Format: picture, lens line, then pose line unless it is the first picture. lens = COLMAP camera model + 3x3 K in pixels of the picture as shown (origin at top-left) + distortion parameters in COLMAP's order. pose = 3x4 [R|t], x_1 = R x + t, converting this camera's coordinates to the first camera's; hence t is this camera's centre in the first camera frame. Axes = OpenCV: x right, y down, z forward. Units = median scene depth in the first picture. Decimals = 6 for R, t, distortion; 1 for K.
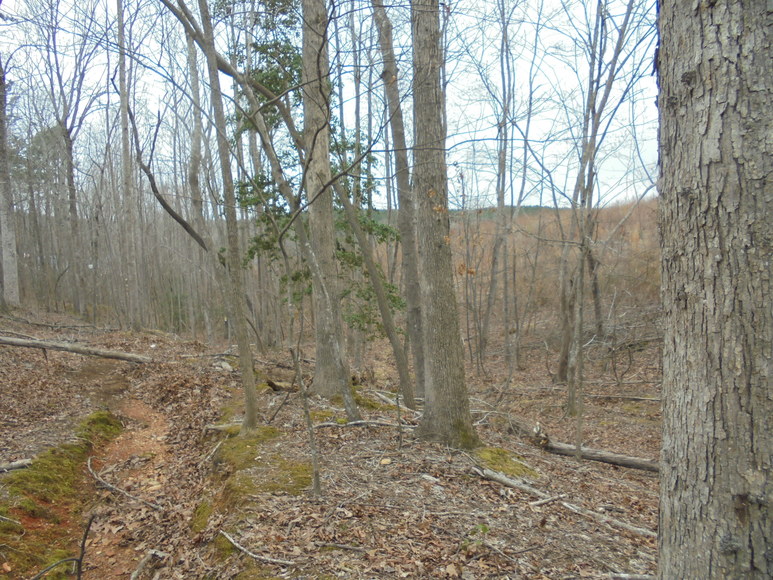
lens RADIAL K [[578.3, 0, 382.2], [0, 578.3, 284.3], [0, 0, 1]] dist [-0.122441, 0.098039]
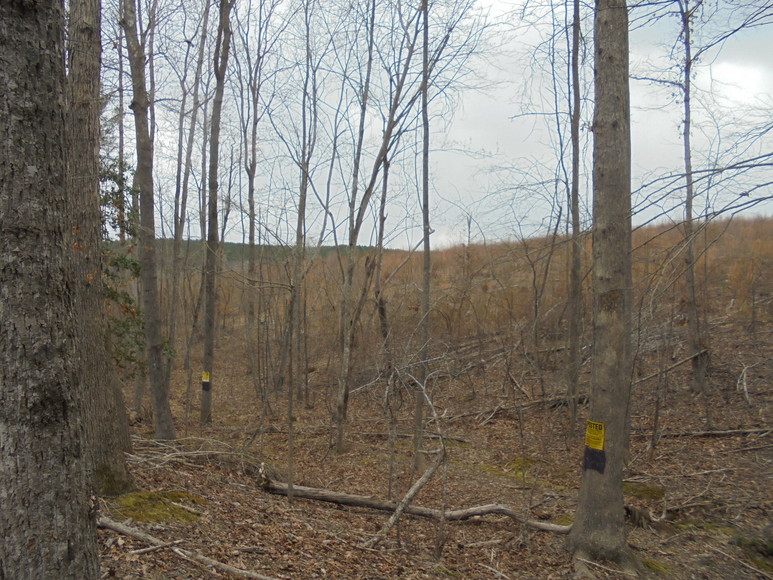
lens RADIAL K [[578.3, 0, 382.2], [0, 578.3, 284.3], [0, 0, 1]] dist [-0.122441, 0.098039]
pose [[0.956427, 0.042385, 0.288879, 0.178775], [-0.023870, 0.997446, -0.067319, -0.008560], [-0.290994, 0.057490, 0.954996, -0.033960]]
